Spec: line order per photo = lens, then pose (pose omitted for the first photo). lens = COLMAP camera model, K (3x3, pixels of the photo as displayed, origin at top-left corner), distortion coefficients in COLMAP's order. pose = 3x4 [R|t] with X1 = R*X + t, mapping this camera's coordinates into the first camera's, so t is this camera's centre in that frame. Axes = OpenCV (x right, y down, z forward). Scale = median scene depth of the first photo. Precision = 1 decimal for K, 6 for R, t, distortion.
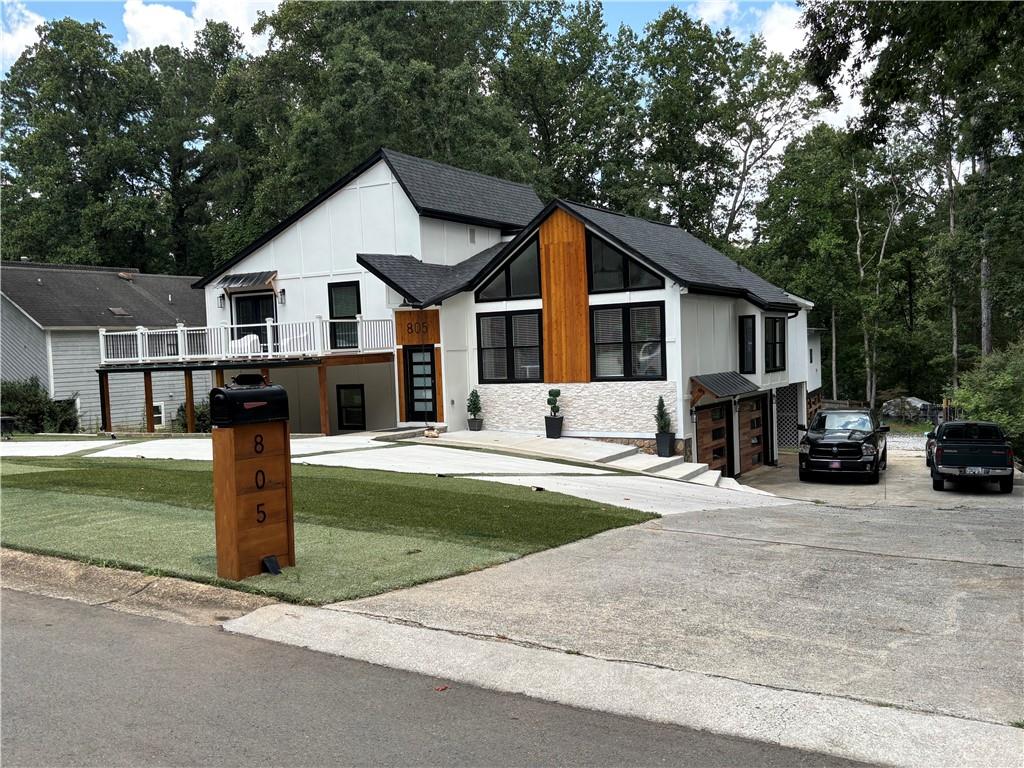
lens RADIAL K [[955.4, 0, 515.7], [0, 955.4, 389.0], [0, 0, 1]] dist [0.026004, 0.000000]
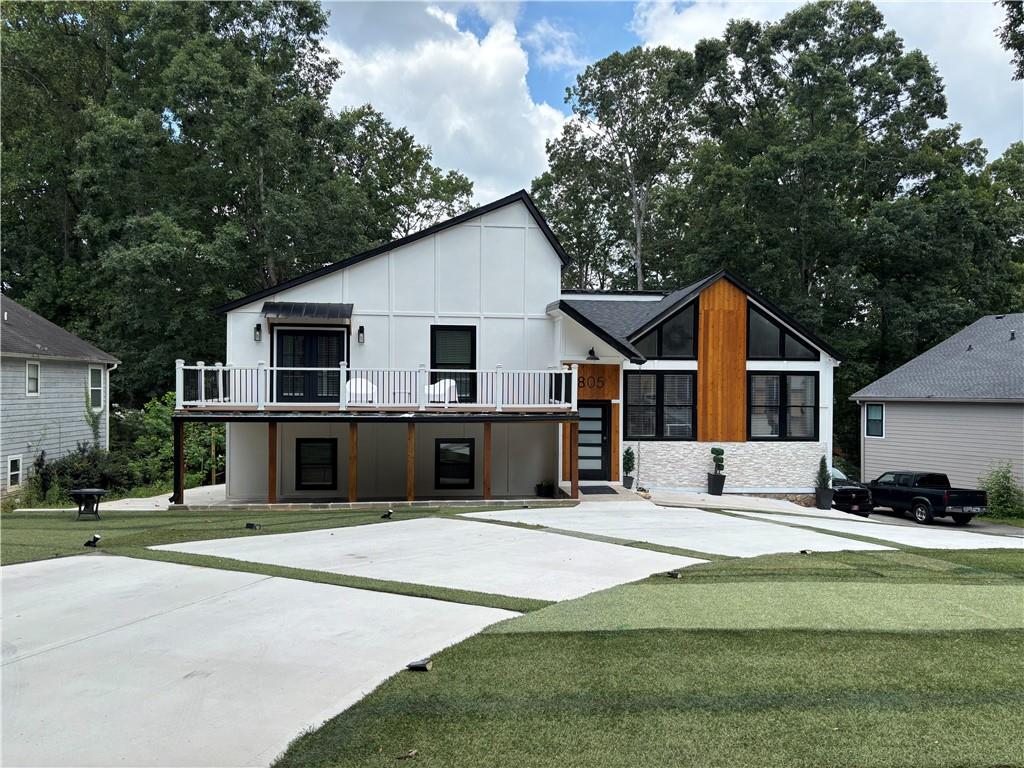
lens RADIAL K [[774.2, 0, 511.4], [0, 774.2, 380.2], [0, 0, 1]] dist [0.051860, -0.065094]
pose [[0.822786, 0.051584, 0.566006, -0.630405], [-0.014112, 0.997420, -0.070387, -0.010629], [-0.568176, 0.049926, 0.821391, 0.423607]]
